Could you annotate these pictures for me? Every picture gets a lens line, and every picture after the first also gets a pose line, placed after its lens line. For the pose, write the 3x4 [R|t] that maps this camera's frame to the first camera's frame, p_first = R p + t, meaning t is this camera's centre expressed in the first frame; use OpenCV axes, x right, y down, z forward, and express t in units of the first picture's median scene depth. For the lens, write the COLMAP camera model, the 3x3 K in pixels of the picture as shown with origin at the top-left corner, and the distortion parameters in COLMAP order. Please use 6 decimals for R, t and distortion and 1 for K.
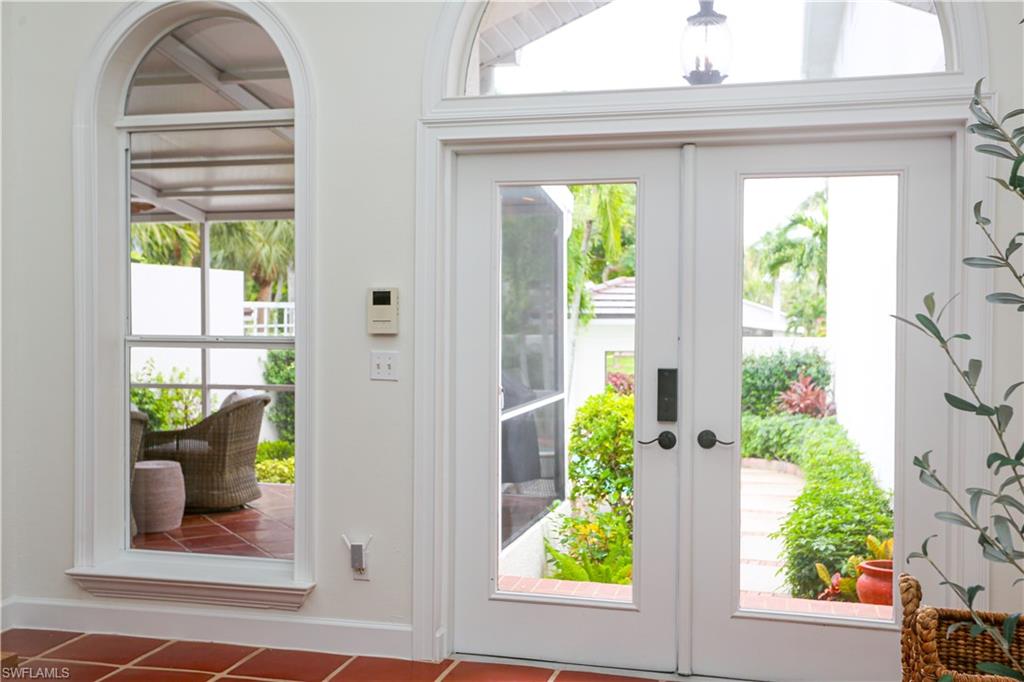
lens RADIAL K [[1139.1, 0, 507.6], [0, 1139.1, 304.5], [0, 0, 1]] dist [0.008632, 0.027761]
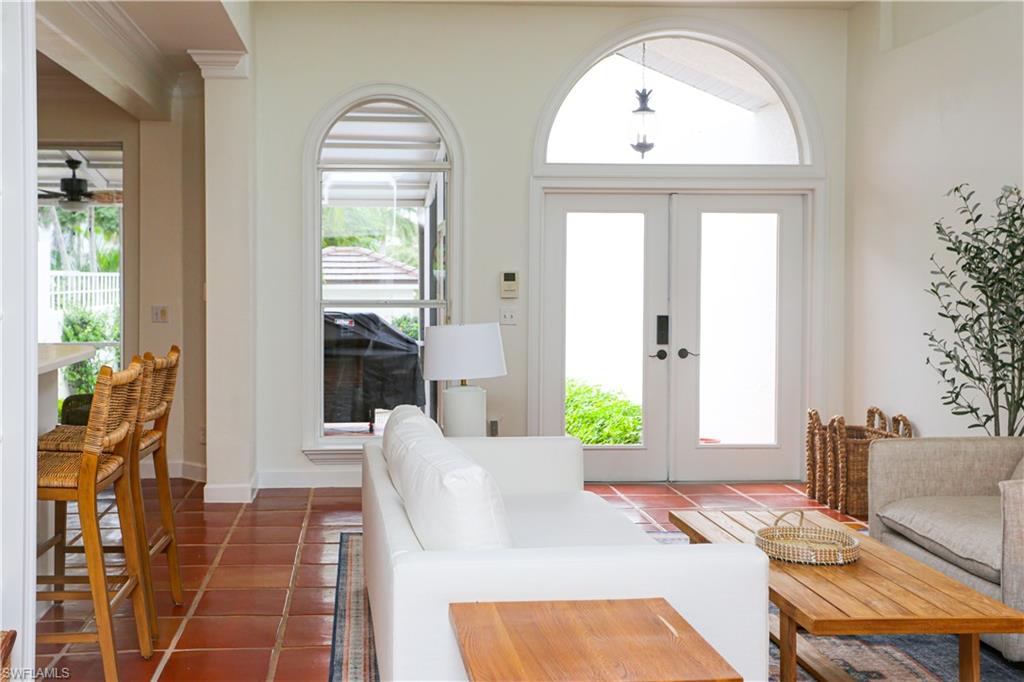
lens RADIAL K [[1139.1, 0, 507.6], [0, 1139.1, 304.5], [0, 0, 1]] dist [0.008632, 0.027761]
pose [[0.935647, -0.008069, 0.352844, -0.739006], [-0.002811, 0.999537, 0.030311, -0.016671], [-0.352925, -0.029352, 0.935191, -0.628278]]
